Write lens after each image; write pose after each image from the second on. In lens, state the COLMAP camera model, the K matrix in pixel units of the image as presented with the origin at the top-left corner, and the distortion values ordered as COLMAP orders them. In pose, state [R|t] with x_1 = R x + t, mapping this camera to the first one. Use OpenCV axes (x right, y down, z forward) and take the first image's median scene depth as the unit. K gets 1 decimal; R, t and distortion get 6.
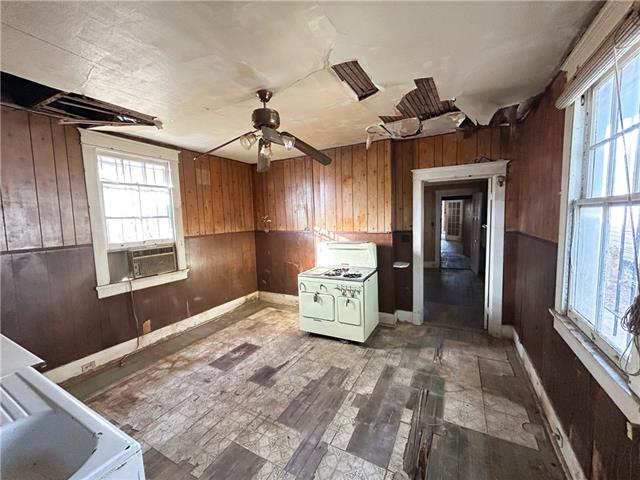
lens RADIAL K [[259.3, 0, 318.9], [0, 259.3, 240.1], [0, 0, 1]] dist [0.000459, 0.000331]
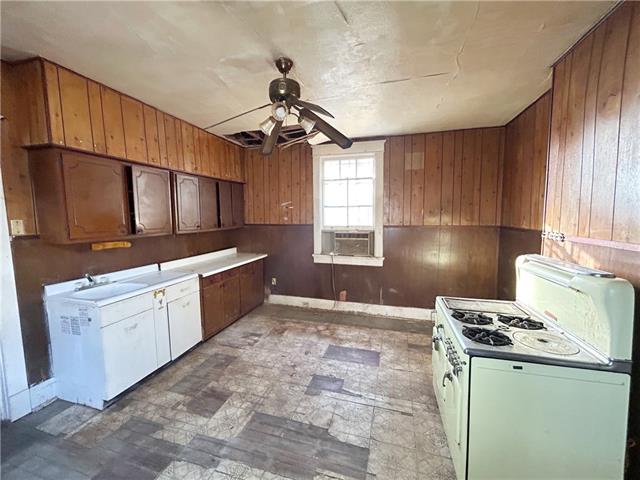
lens RADIAL K [[259.3, 0, 318.9], [0, 259.3, 240.1], [0, 0, 1]] dist [0.000459, 0.000331]
pose [[0.206823, 0.119630, -0.971037, 0.502564], [-0.089286, 0.990663, 0.103031, -0.045360], [0.974296, 0.065390, 0.215573, 0.650183]]
